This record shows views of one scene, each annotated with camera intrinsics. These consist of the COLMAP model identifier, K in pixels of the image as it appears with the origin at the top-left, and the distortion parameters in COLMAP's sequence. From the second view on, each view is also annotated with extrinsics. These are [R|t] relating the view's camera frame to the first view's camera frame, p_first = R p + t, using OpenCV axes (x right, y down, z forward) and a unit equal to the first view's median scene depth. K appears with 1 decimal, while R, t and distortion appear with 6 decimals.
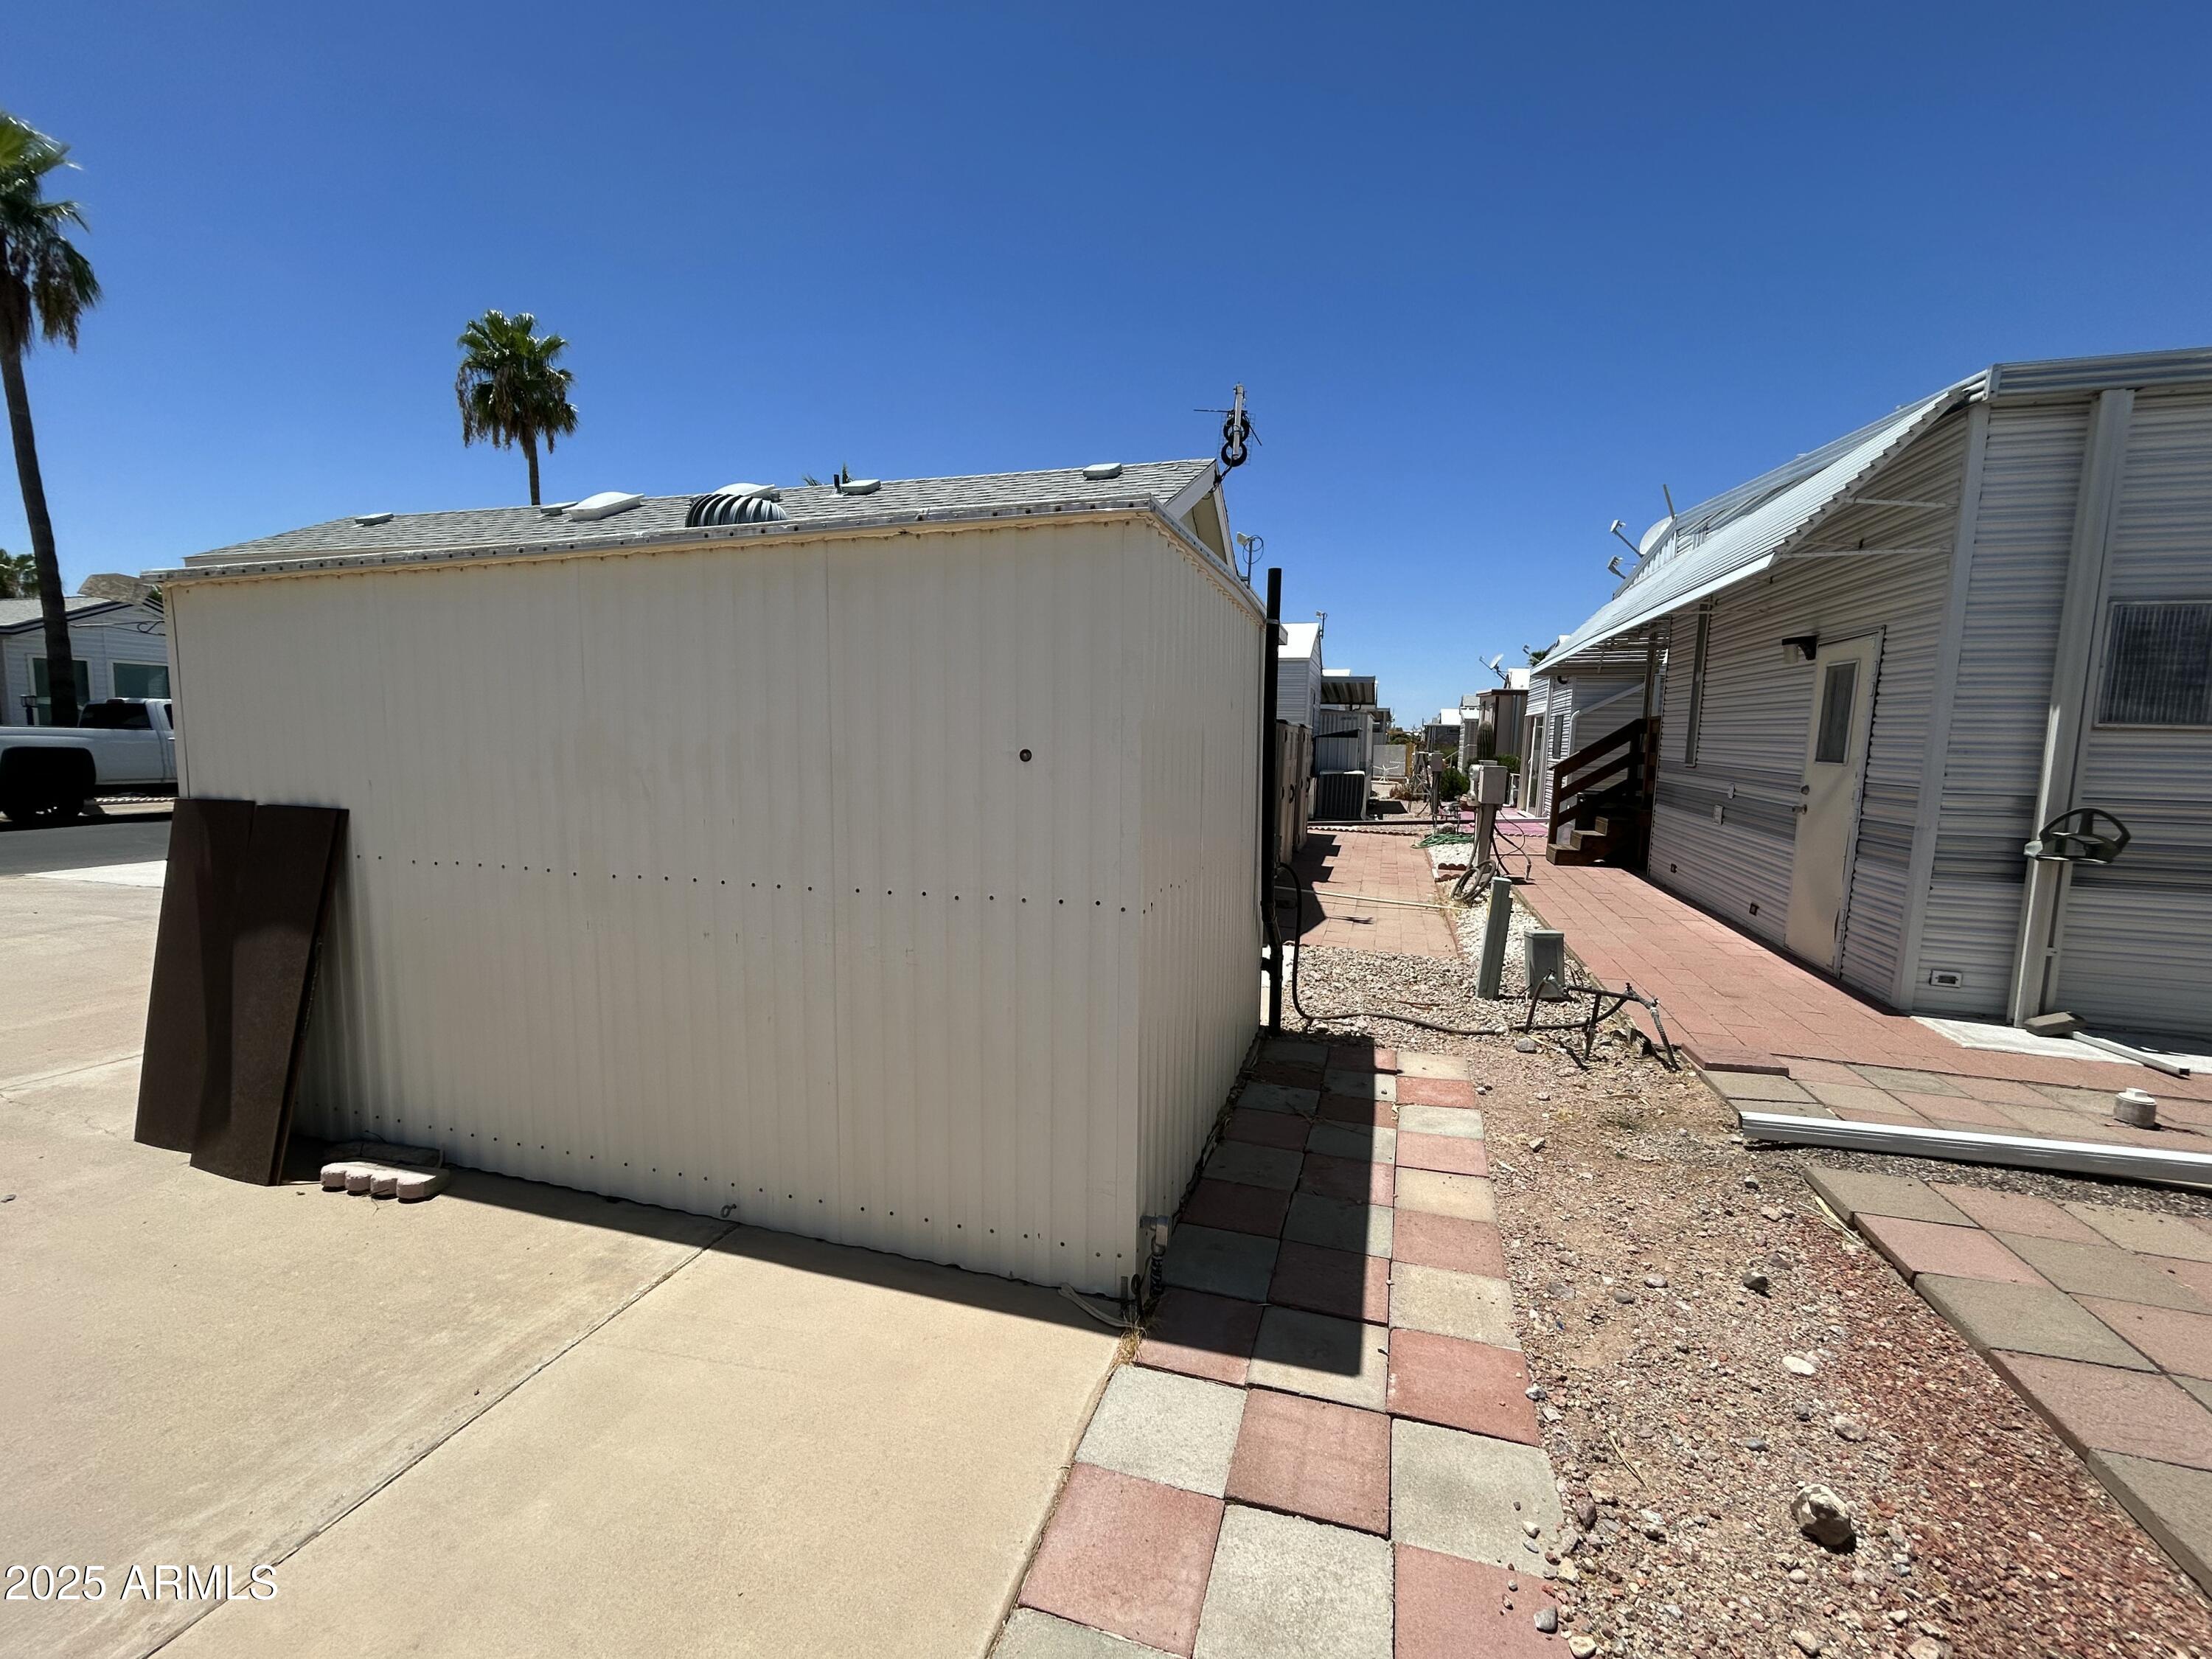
lens RADIAL K [[892.6, 0, 1106.0], [0, 892.6, 829.5], [0, 0, 1]] dist [-0.000707, 0.000501]
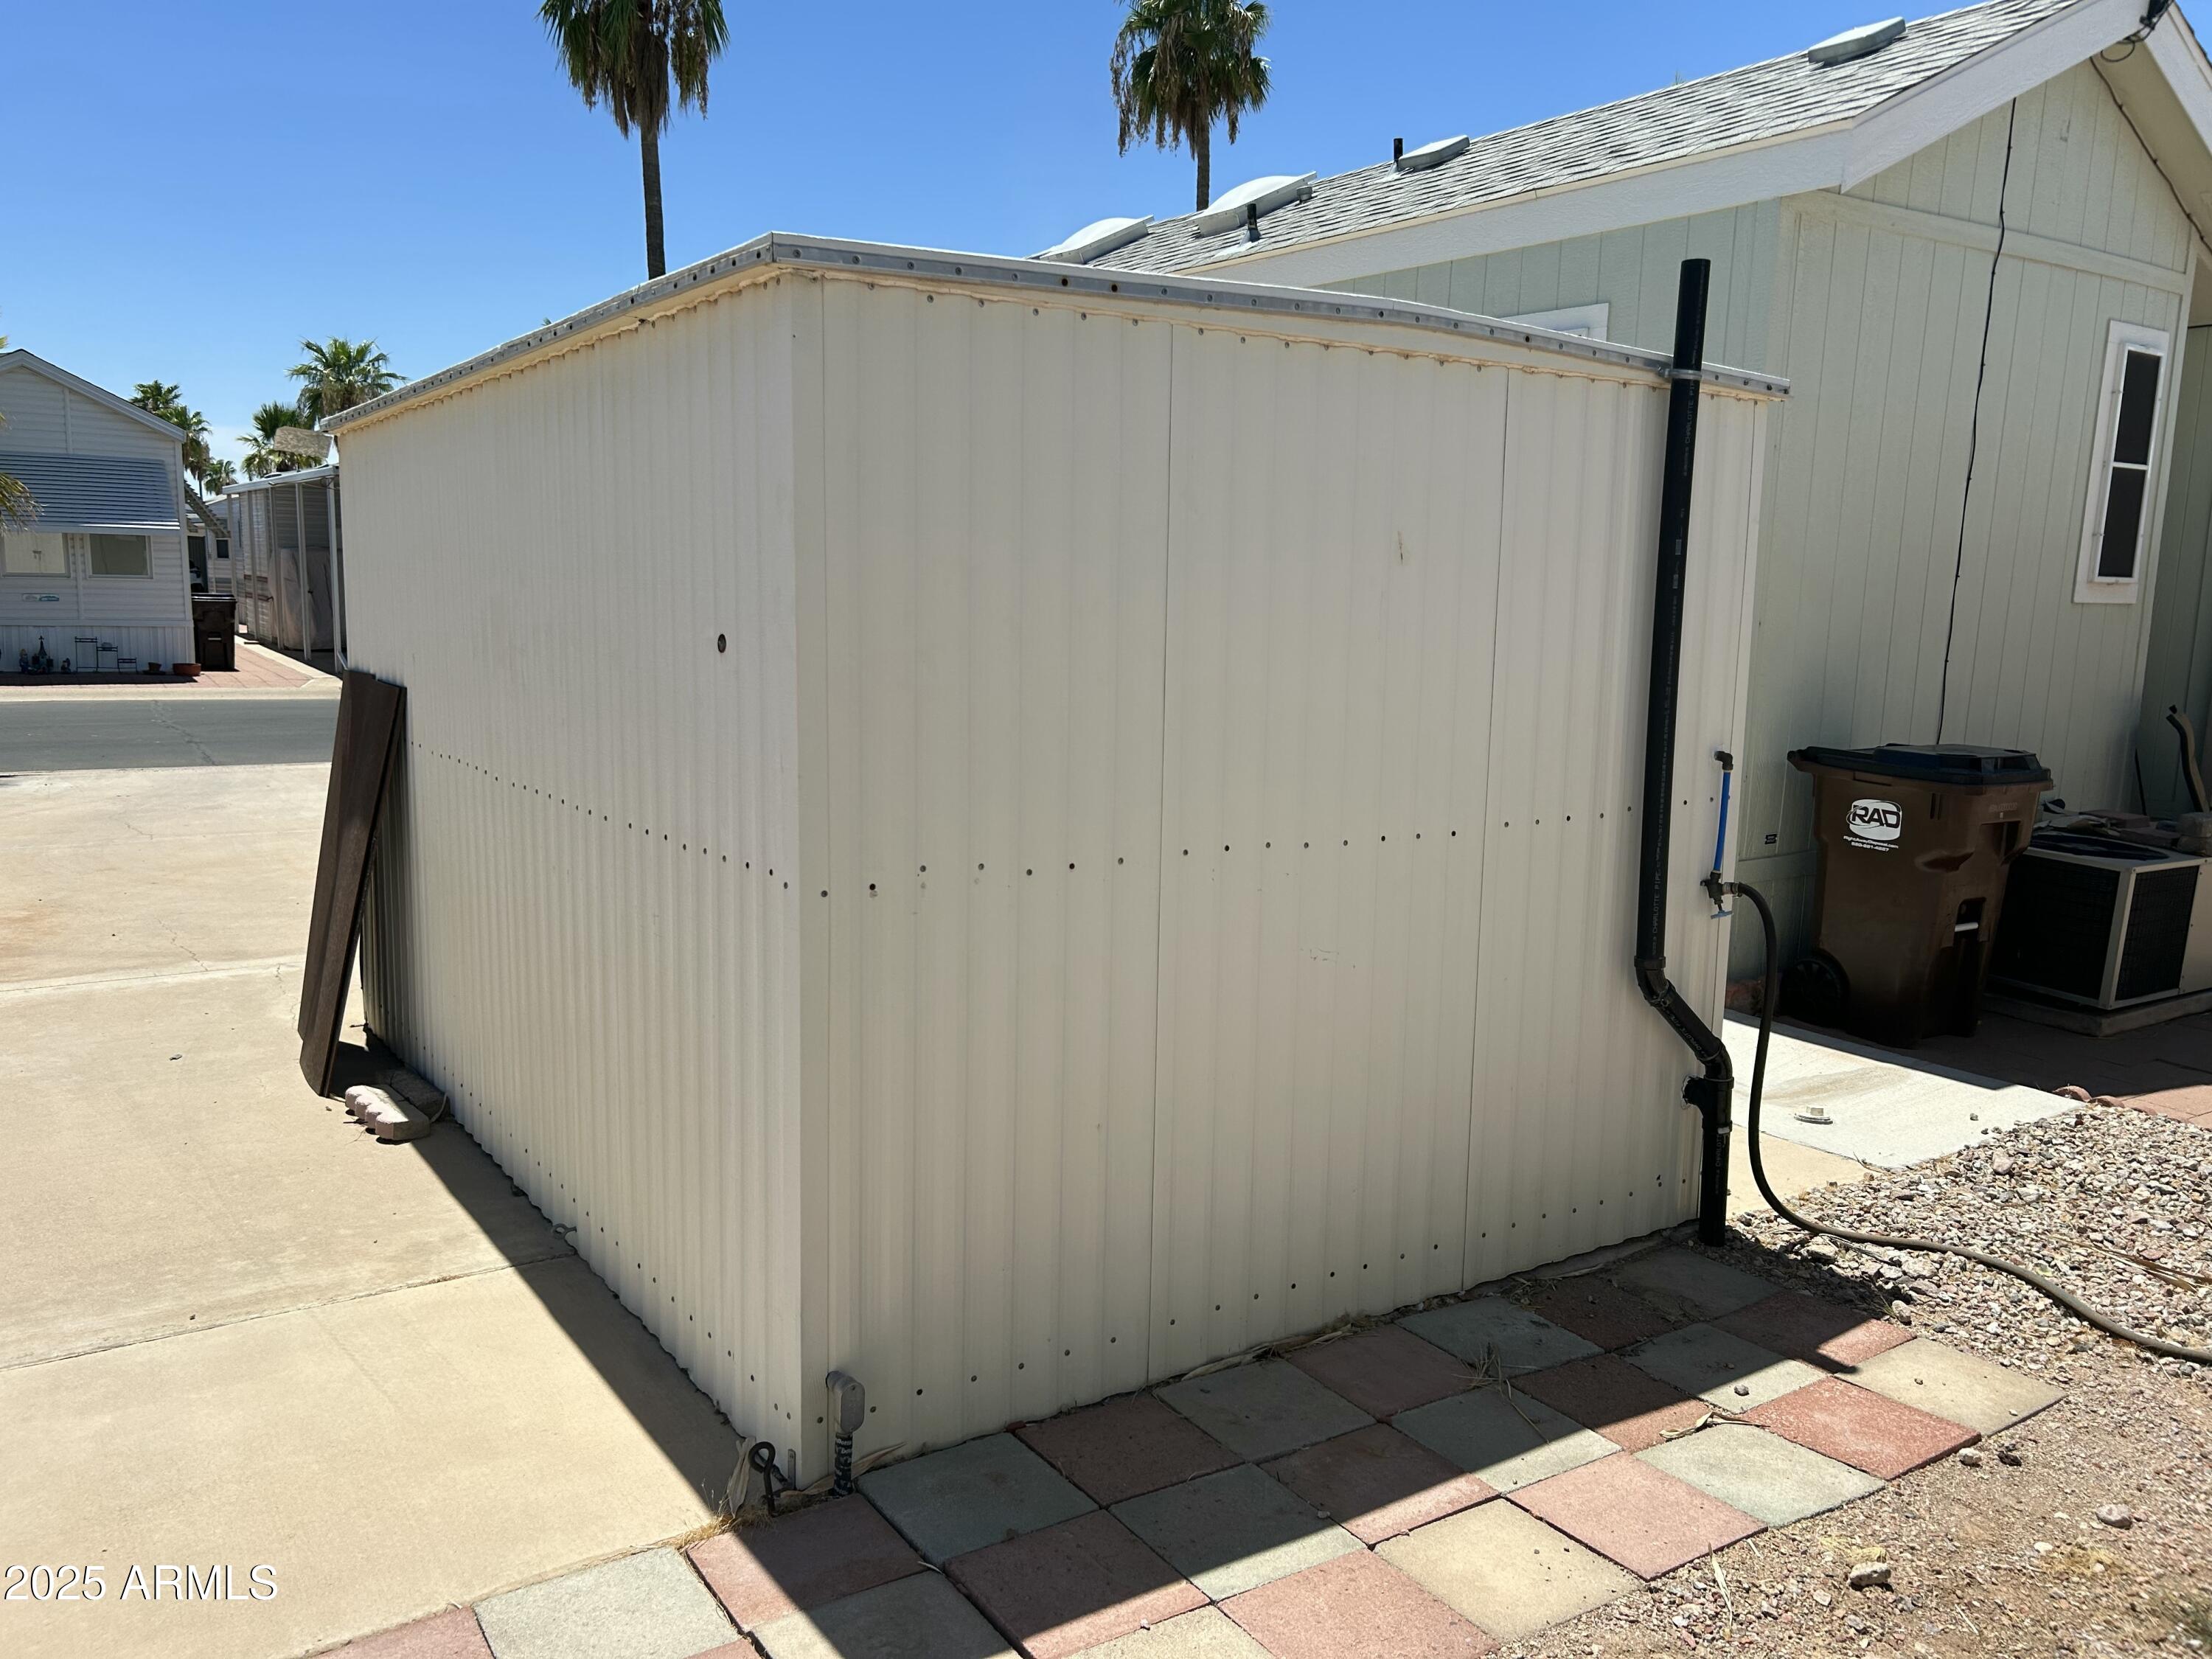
lens RADIAL K [[1682.8, 0, 1106.0], [0, 1682.8, 829.5], [0, 0, 1]] dist [0.012783, 0.004408]
pose [[0.782138, 0.091029, -0.616420, 0.492943], [-0.071198, 0.995848, 0.056721, -0.018854], [0.619024, -0.000476, 0.785372, 0.094764]]
